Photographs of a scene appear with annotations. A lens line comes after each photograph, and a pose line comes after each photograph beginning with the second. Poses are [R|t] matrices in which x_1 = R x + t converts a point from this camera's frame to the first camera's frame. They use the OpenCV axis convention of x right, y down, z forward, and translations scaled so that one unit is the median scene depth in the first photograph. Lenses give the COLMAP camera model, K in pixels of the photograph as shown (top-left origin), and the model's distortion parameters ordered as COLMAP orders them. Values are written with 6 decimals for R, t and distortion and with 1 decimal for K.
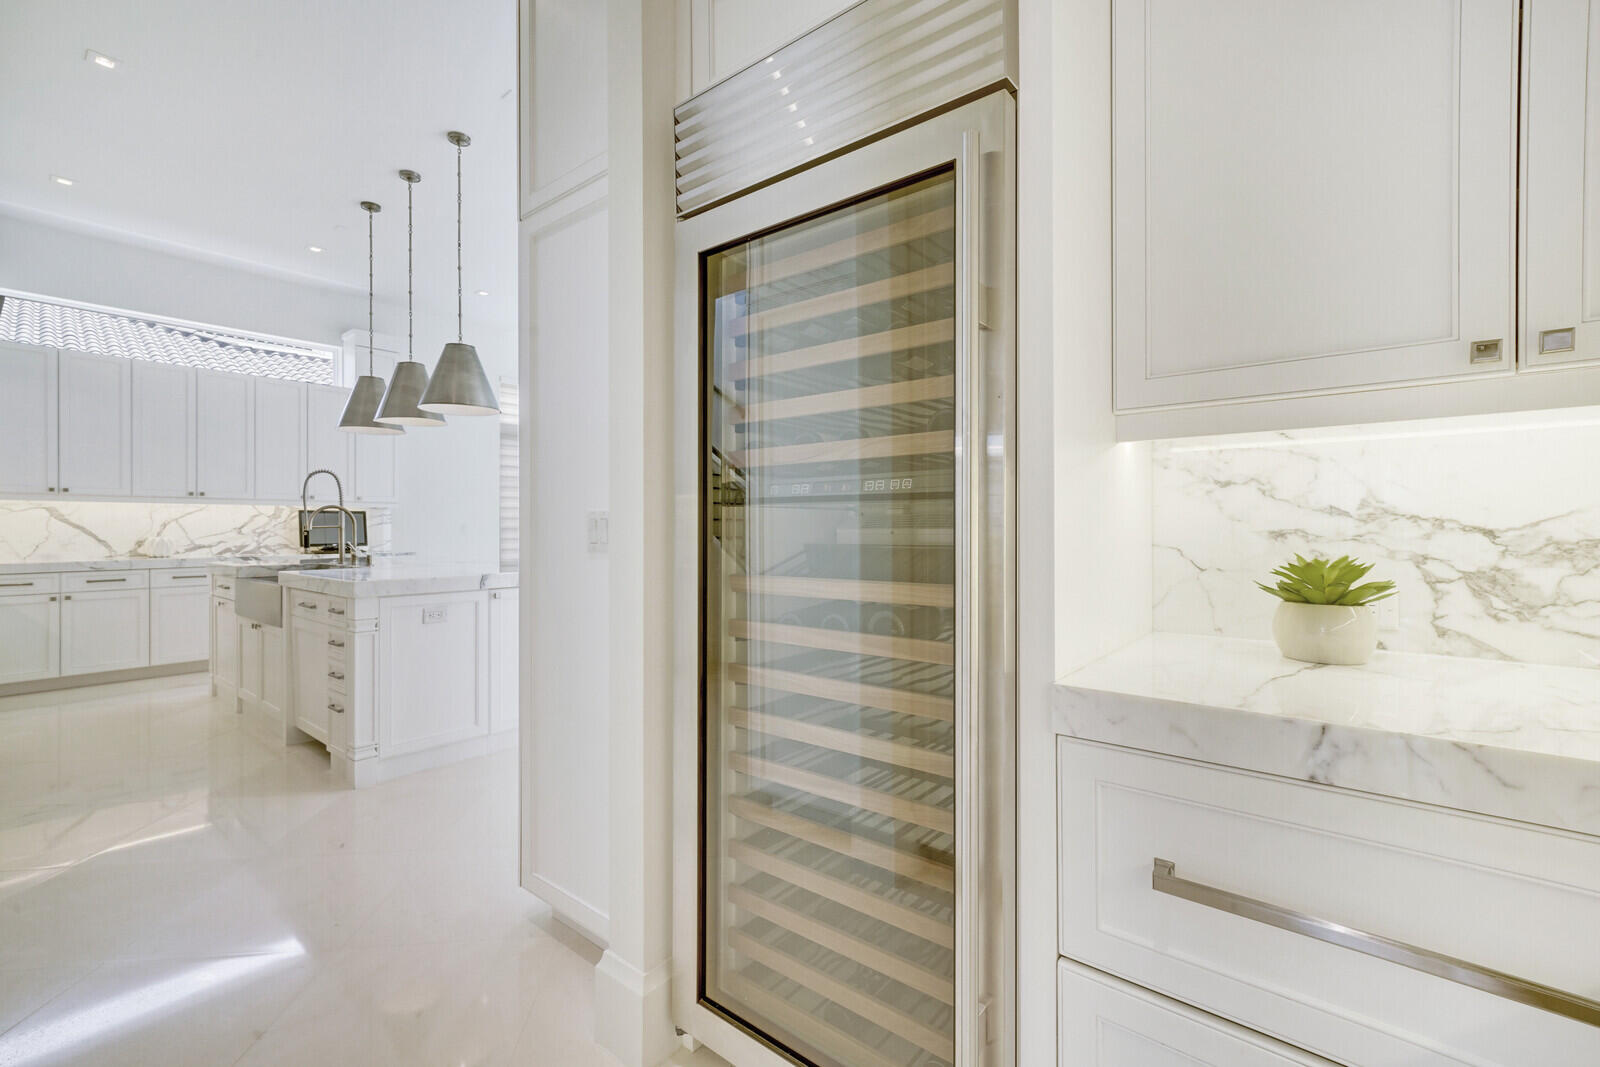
lens RADIAL K [[709.6, 0, 786.5], [0, 709.6, 529.8], [0, 0, 1]] dist [0.005271, 0.001039]
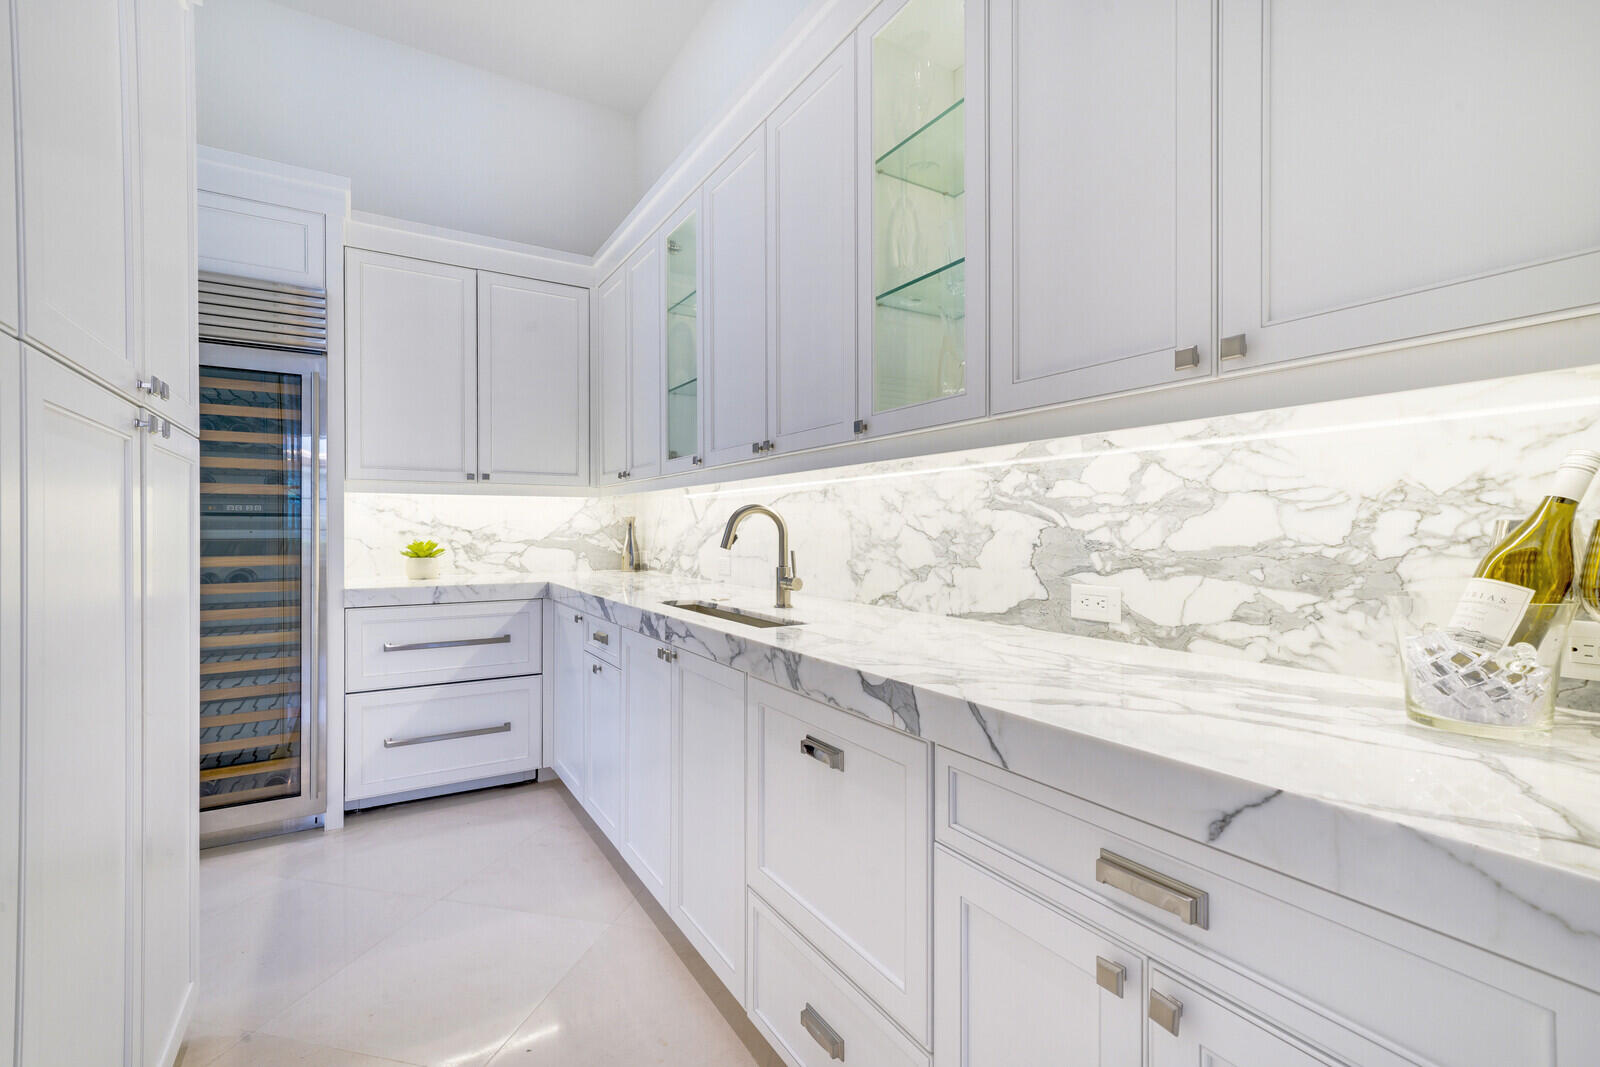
lens RADIAL K [[709.6, 0, 805.6], [0, 709.6, 531.9], [0, 0, 1]] dist [0.005271, 0.001039]
pose [[0.317411, -0.001224, 0.948287, -1.369643], [0.001390, 0.999999, 0.000825, 0.004343], [-0.948287, 0.001057, 0.317413, -1.260363]]
